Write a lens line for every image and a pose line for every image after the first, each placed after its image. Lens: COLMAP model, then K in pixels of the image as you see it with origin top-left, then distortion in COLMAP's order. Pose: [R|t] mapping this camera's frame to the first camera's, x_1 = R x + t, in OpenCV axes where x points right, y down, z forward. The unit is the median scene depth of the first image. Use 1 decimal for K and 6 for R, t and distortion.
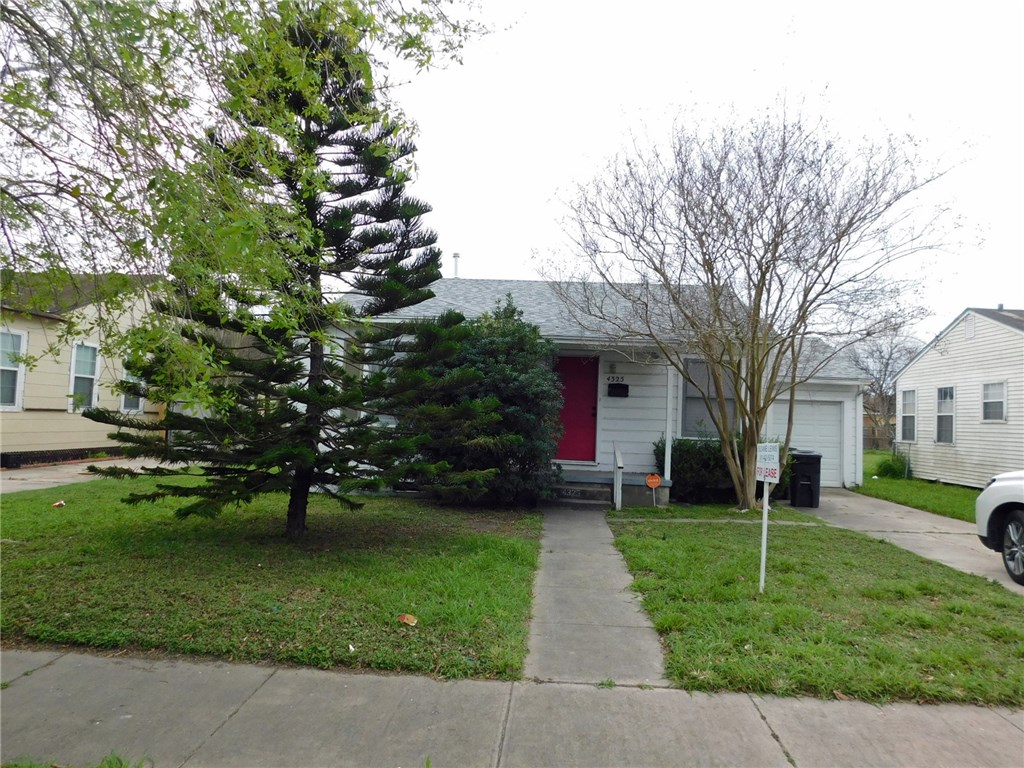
lens RADIAL K [[676.6, 0, 512.0], [0, 676.6, 384.0], [0, 0, 1]] dist [-0.035463, 0.003745]
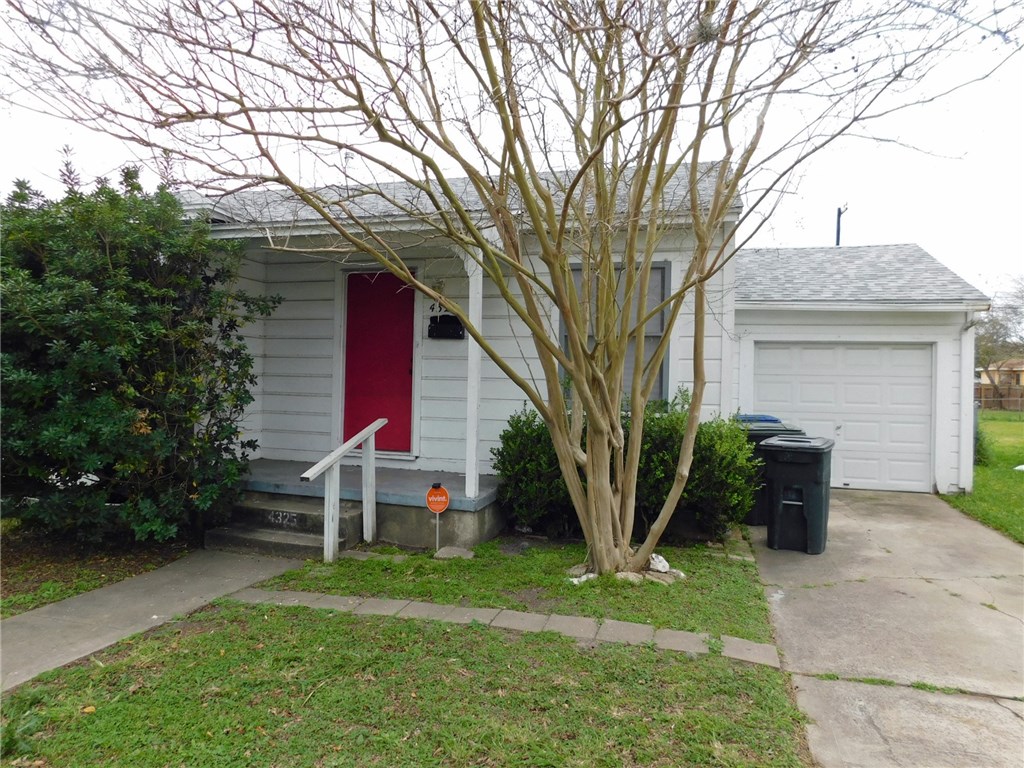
lens RADIAL K [[676.6, 0, 512.0], [0, 676.6, 384.0], [0, 0, 1]] dist [-0.035463, 0.003745]
pose [[0.976331, -0.012723, -0.215909, 0.359376], [0.024737, 0.998286, 0.053037, 0.030452], [0.214864, -0.057122, 0.974972, 0.502893]]
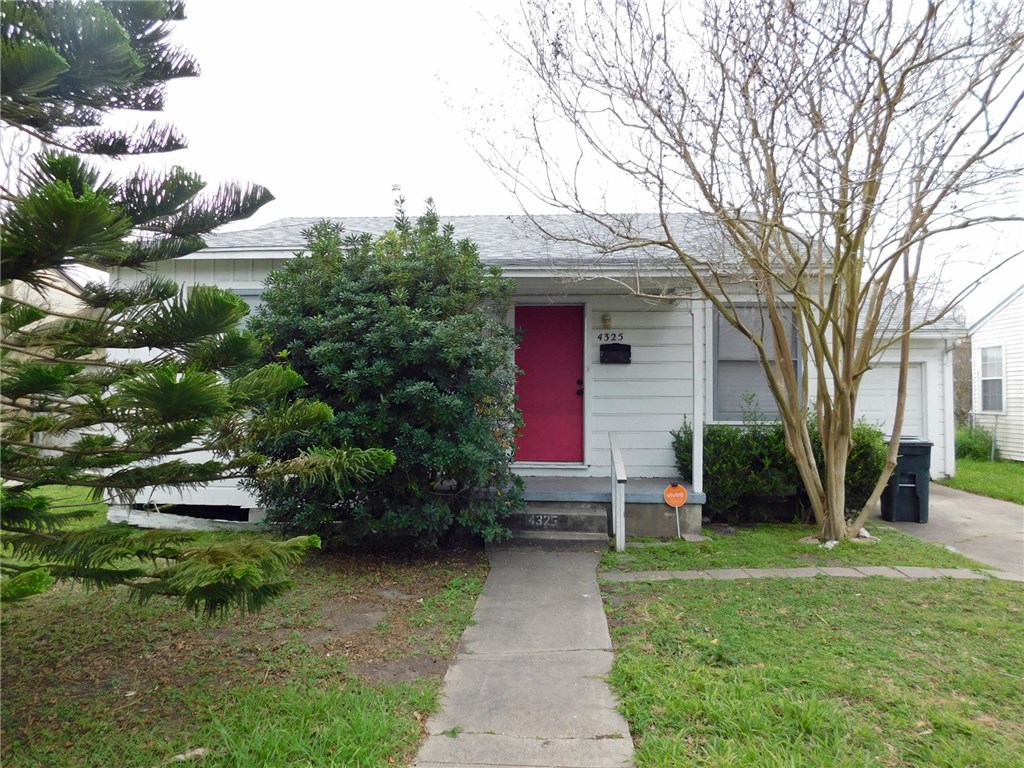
lens RADIAL K [[676.6, 0, 512.0], [0, 676.6, 384.0], [0, 0, 1]] dist [-0.035463, 0.003745]
pose [[0.999390, -0.034918, -0.000360, 0.060840], [0.034914, 0.998937, 0.030100, 0.016822], [-0.000691, -0.030094, 0.999547, 0.371659]]
